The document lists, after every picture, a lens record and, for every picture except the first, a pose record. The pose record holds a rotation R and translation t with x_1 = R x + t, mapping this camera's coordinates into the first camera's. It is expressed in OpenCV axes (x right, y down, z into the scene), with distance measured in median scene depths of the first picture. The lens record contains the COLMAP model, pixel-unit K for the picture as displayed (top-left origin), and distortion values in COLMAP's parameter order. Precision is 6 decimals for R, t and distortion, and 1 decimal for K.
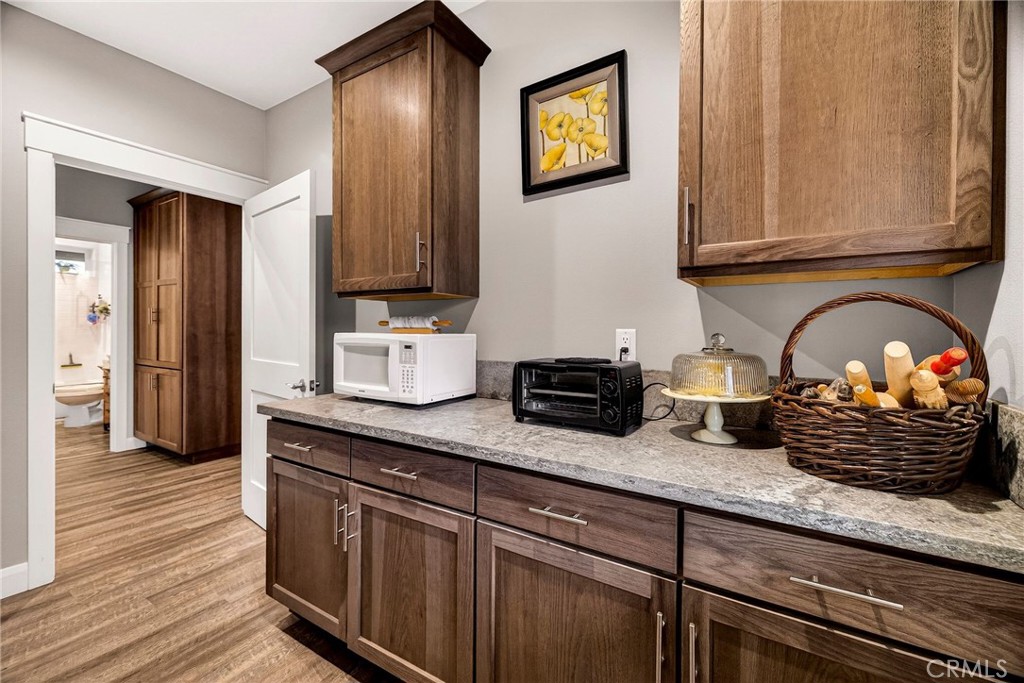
lens RADIAL K [[429.6, 0, 488.0], [0, 429.6, 340.5], [0, 0, 1]] dist [0.012700, -0.001790]
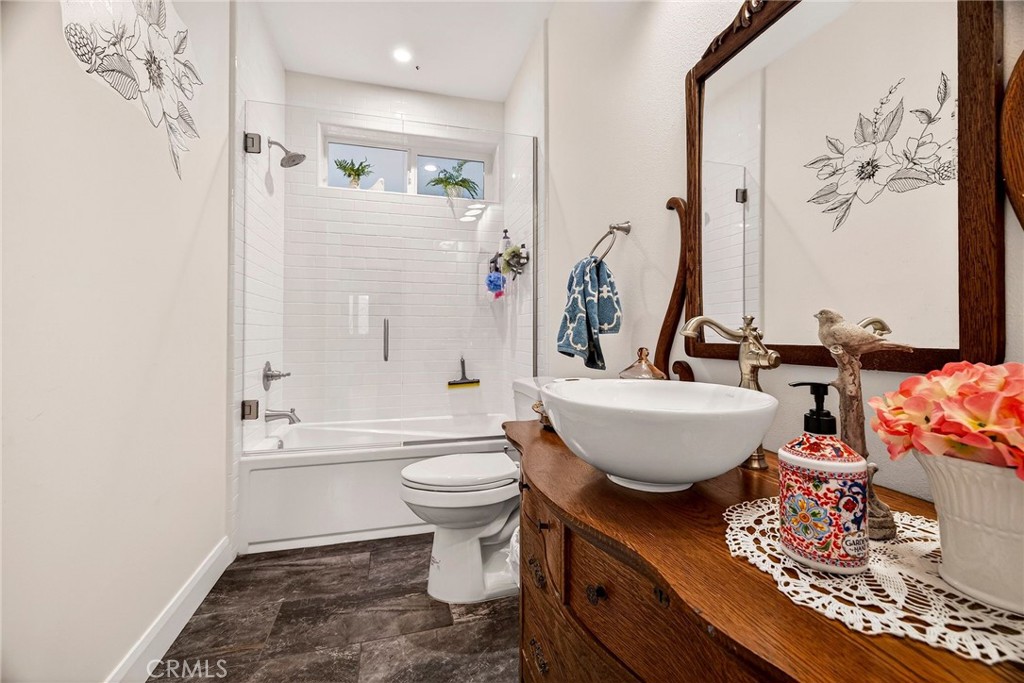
lens RADIAL K [[429.6, 0, 513.6], [0, 429.6, 334.1], [0, 0, 1]] dist [0.012700, -0.001790]
pose [[0.757705, -0.012260, -0.652482, -0.858835], [0.003655, 0.999888, -0.014544, 0.013557], [0.652587, 0.008635, 0.757665, 0.957326]]
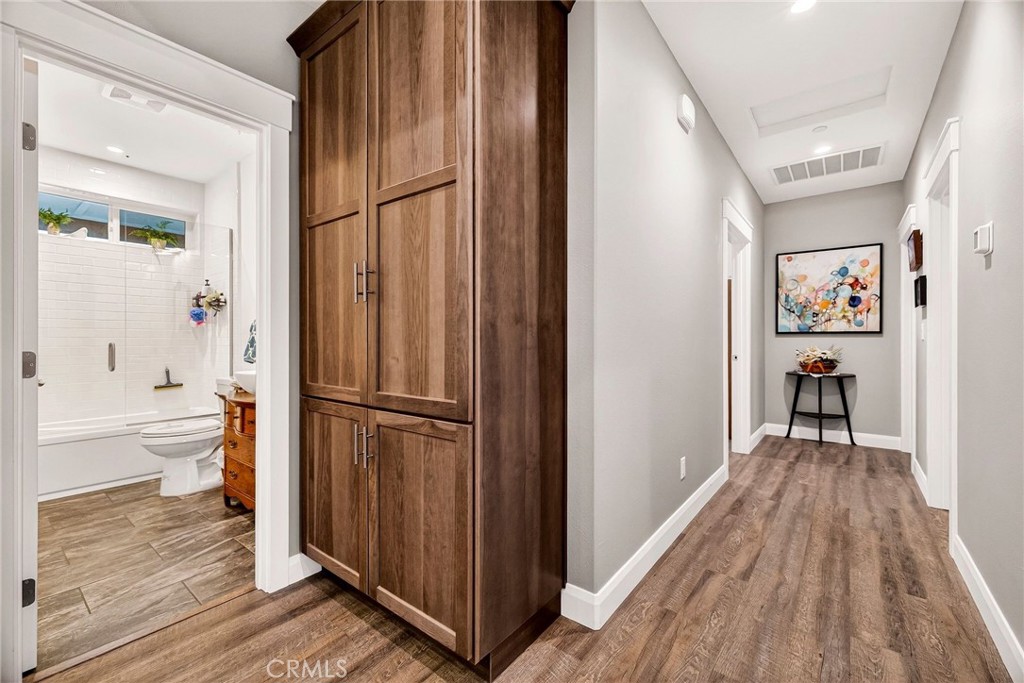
lens RADIAL K [[429.6, 0, 503.8], [0, 429.6, 342.1], [0, 0, 1]] dist [0.012700, -0.001790]
pose [[0.995581, -0.013306, -0.092956, -0.548378], [0.012244, 0.999853, -0.011986, 0.004863], [0.093102, 0.010795, 0.995598, 0.550332]]
